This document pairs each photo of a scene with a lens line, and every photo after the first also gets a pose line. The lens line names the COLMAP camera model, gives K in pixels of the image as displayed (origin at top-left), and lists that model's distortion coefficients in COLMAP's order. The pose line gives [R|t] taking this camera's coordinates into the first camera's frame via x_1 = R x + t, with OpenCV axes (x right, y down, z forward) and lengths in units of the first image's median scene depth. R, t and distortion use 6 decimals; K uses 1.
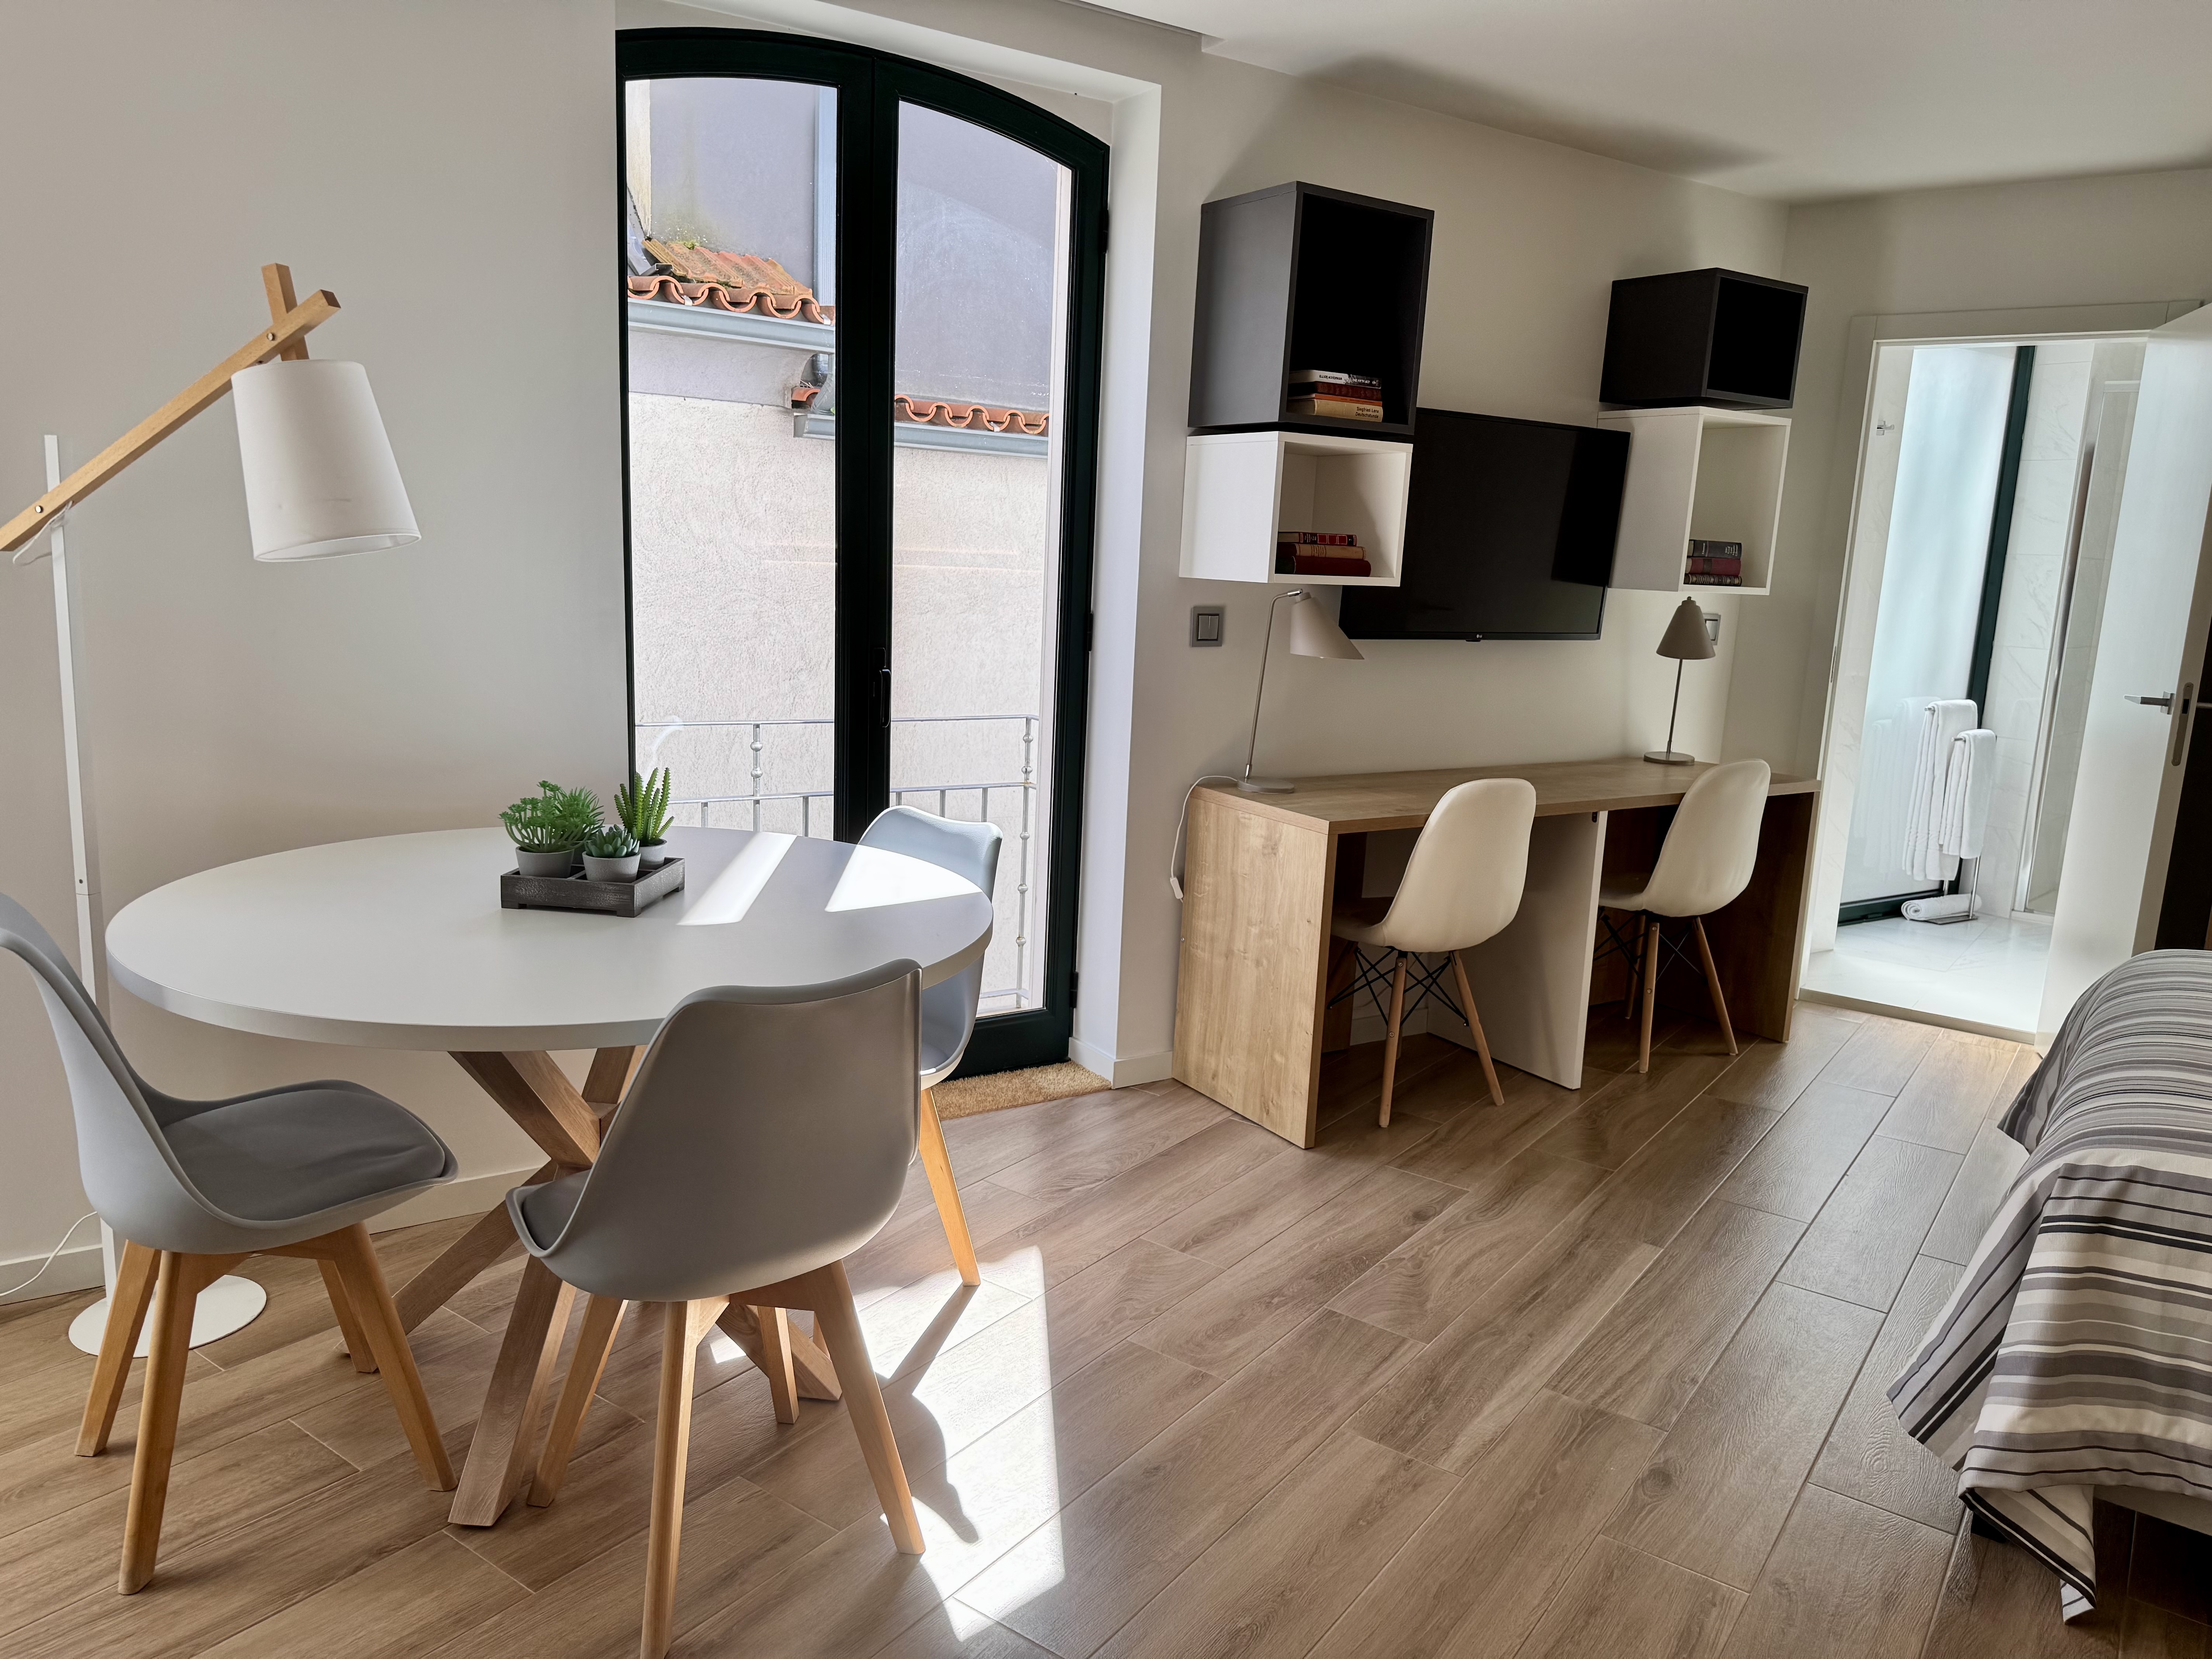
lens RADIAL K [[1562.7, 0, 1106.0], [0, 1562.7, 829.5], [0, 0, 1]] dist [0.088775, -0.096629]
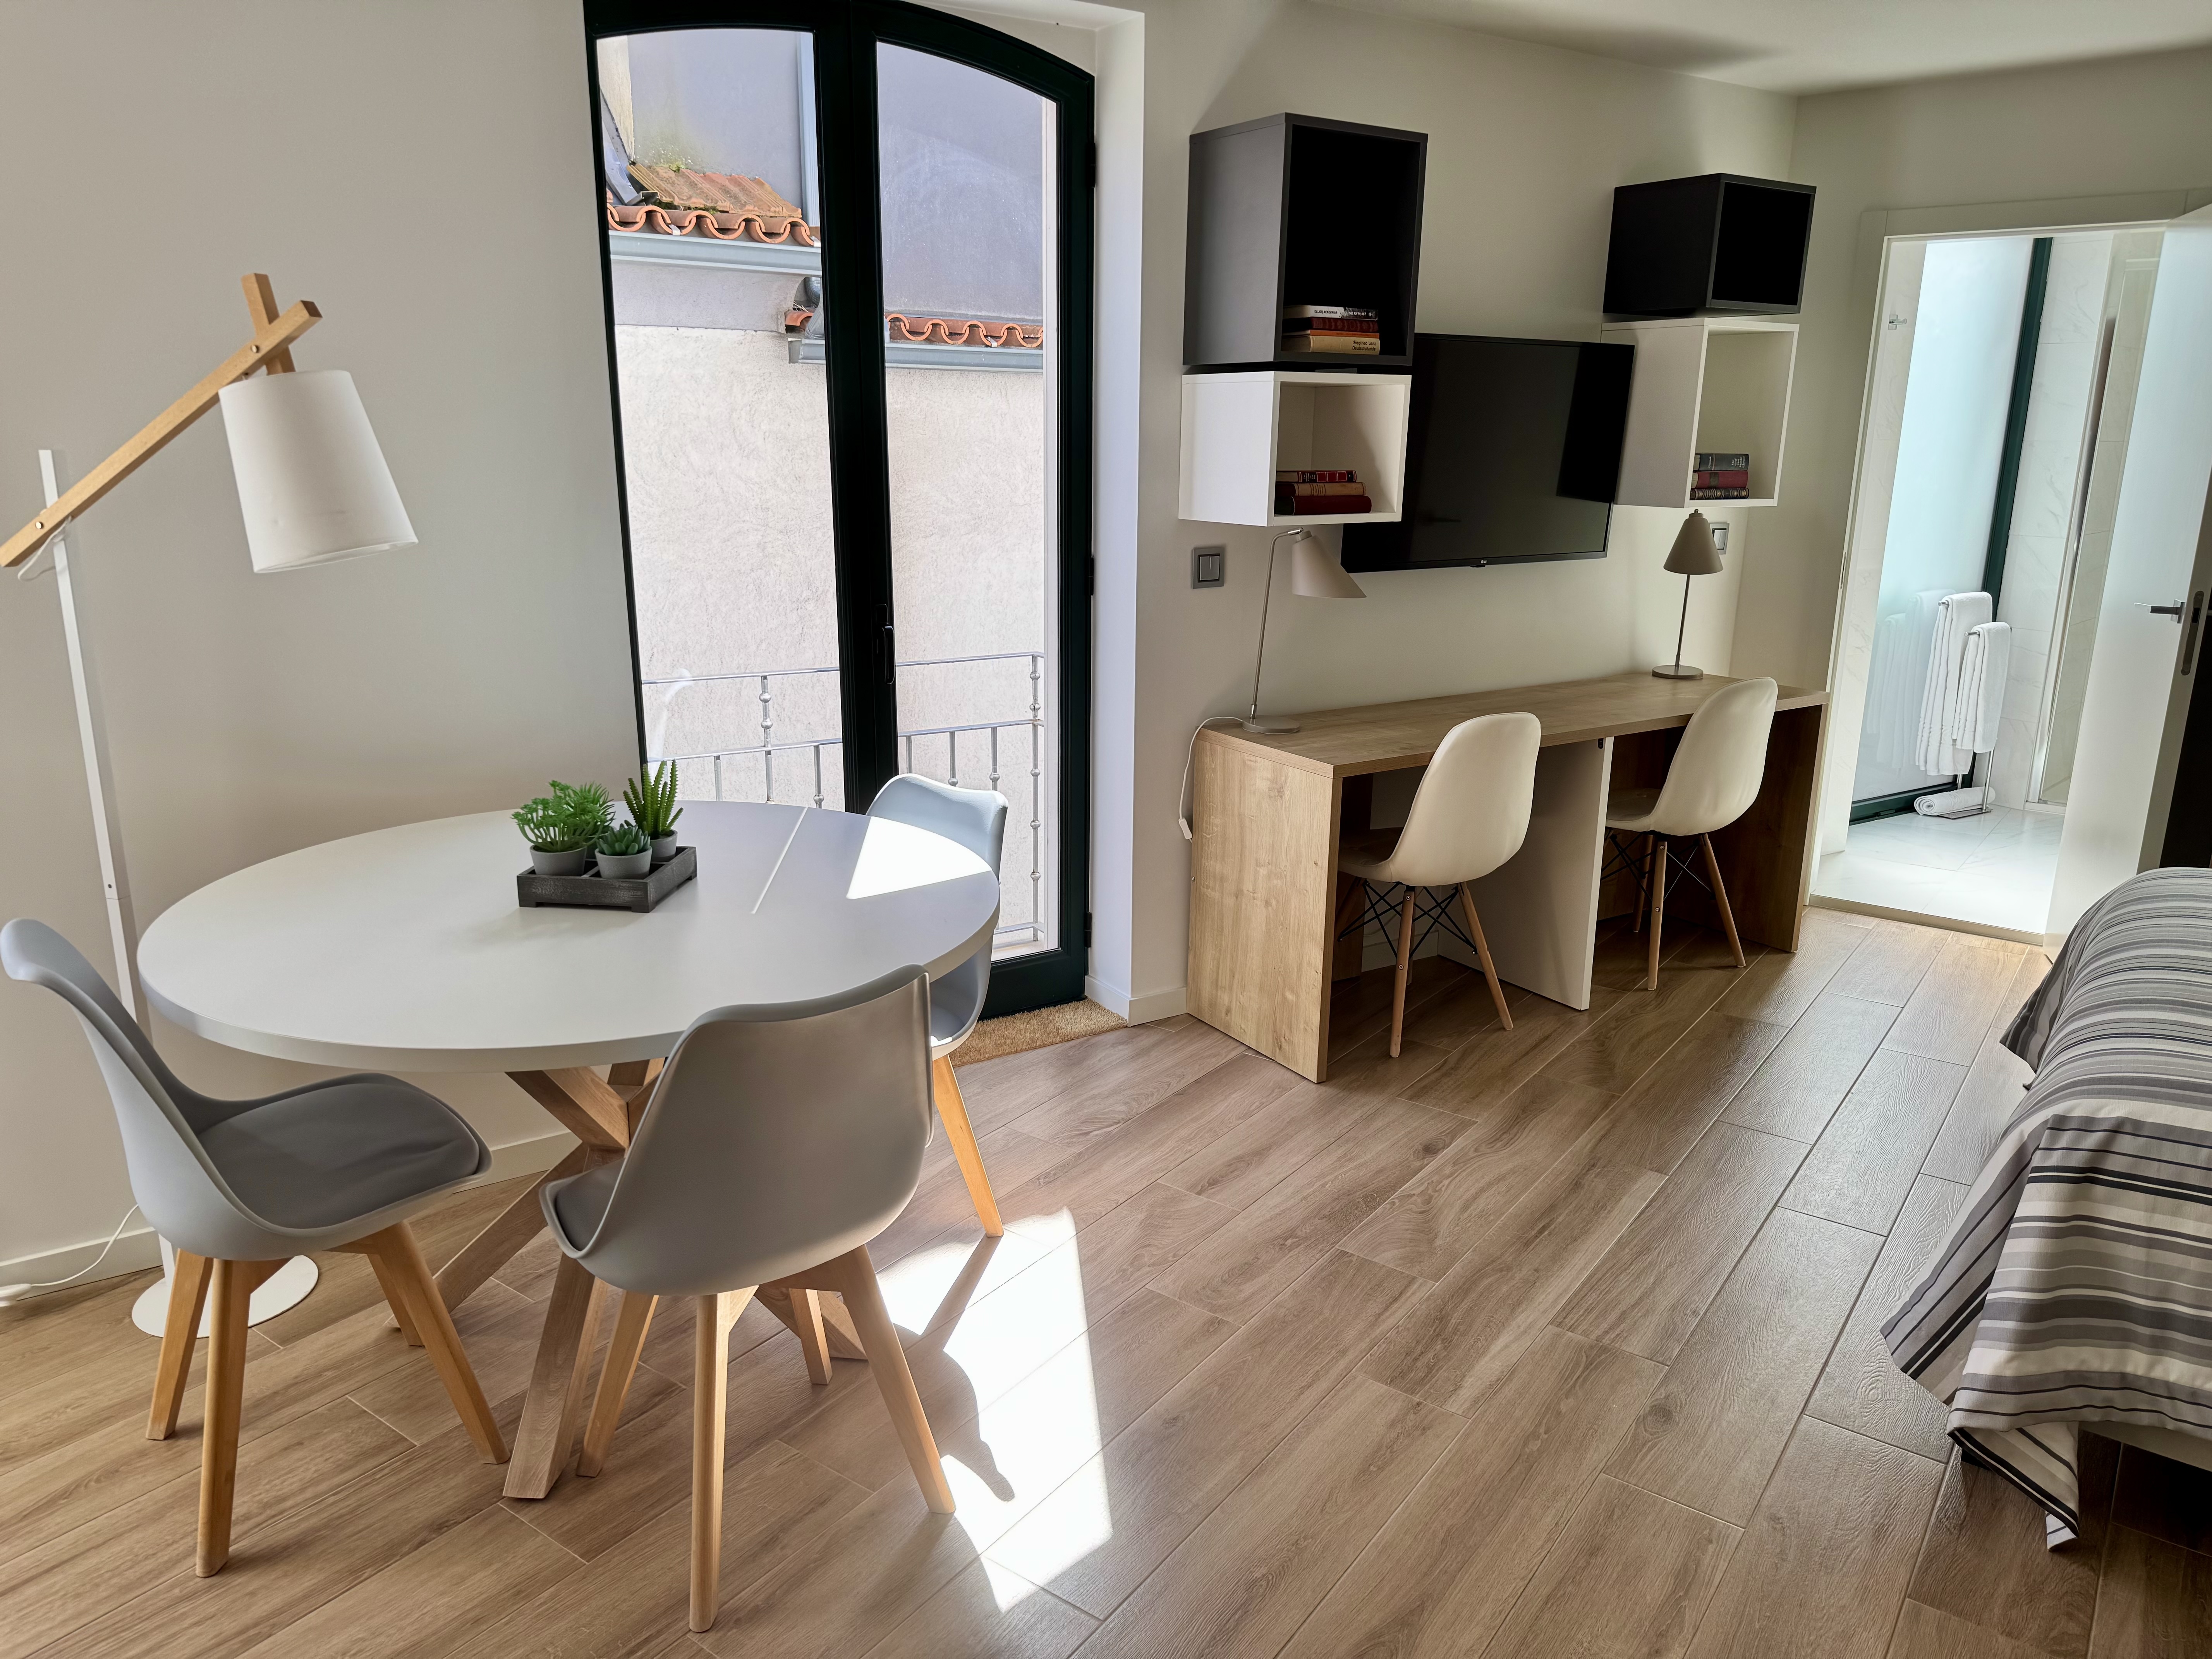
lens RADIAL K [[1556.5, 0, 1106.0], [0, 1556.5, 829.5], [0, 0, 1]] dist [0.100210, -0.115717]
pose [[0.999396, -0.031859, -0.013902, 0.009424], [0.032779, 0.996875, 0.071876, -0.044020], [0.011568, -0.072288, 0.997317, -0.007148]]
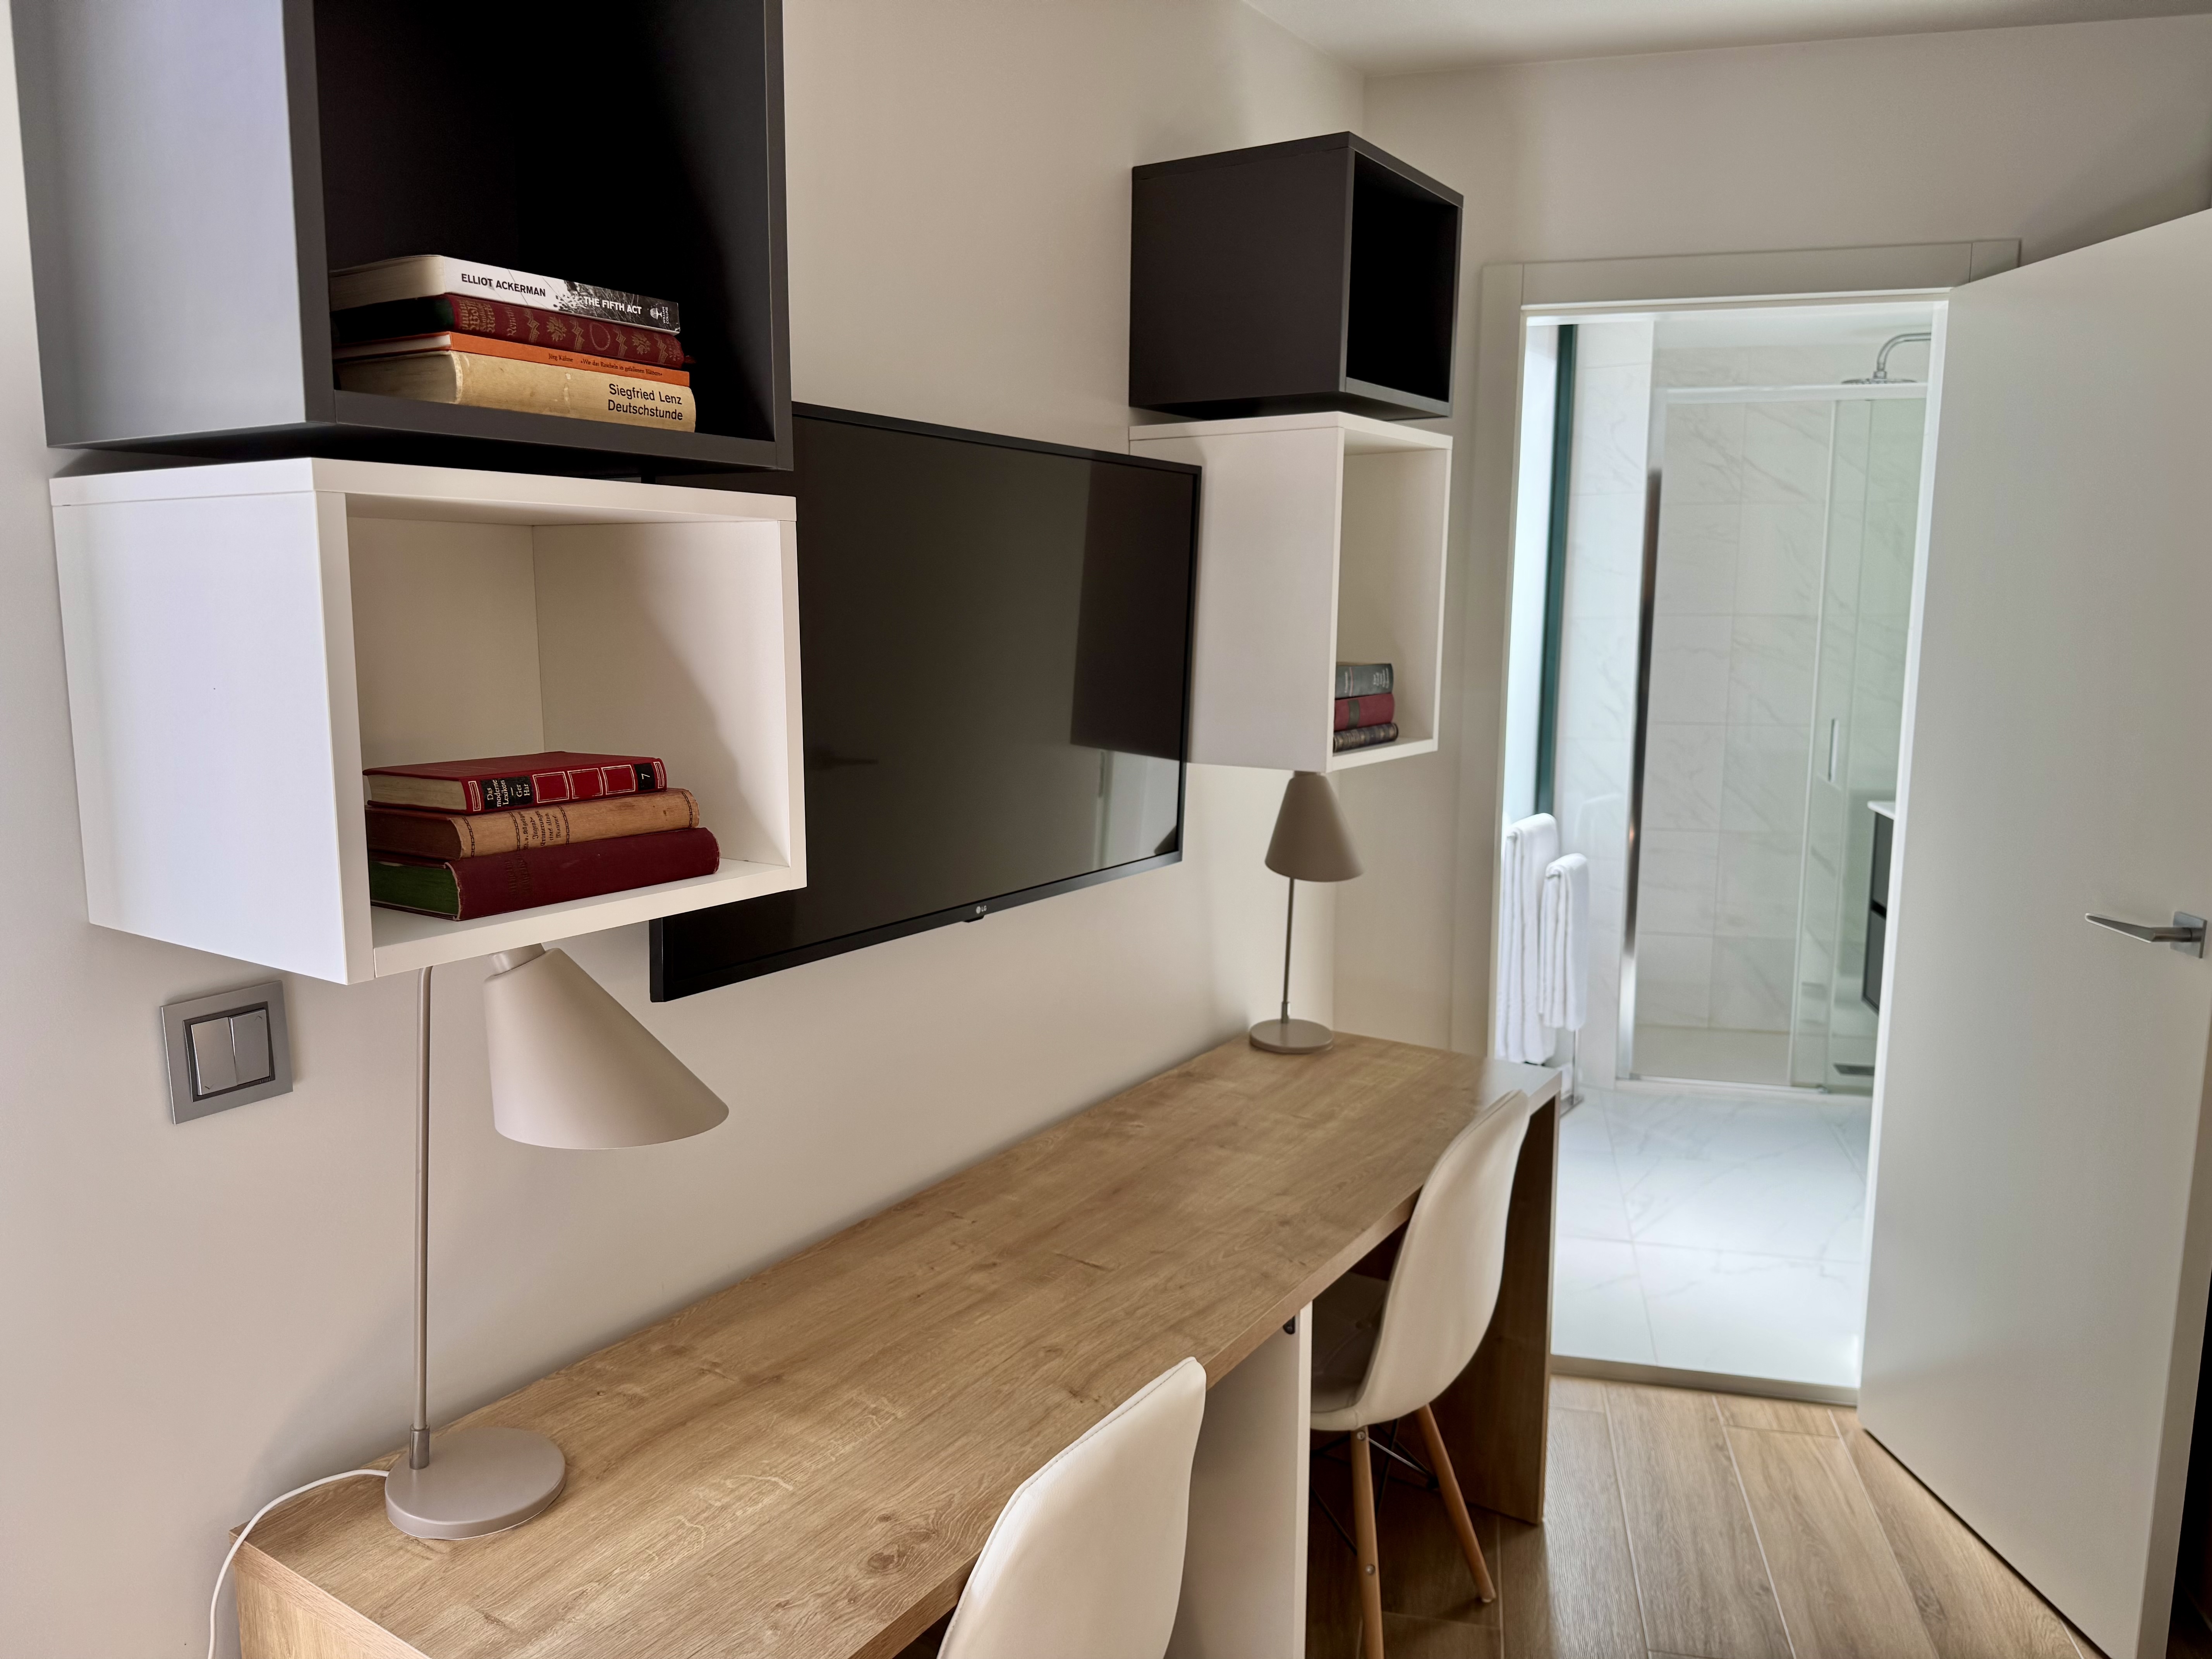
lens RADIAL K [[1556.5, 0, 1106.0], [0, 1556.5, 829.5], [0, 0, 1]] dist [0.100210, -0.115717]
pose [[0.920516, -0.104691, 0.376418, 0.137606], [0.114876, 0.993369, -0.004646, -0.185181], [-0.373435, 0.047518, 0.926438, 0.750244]]
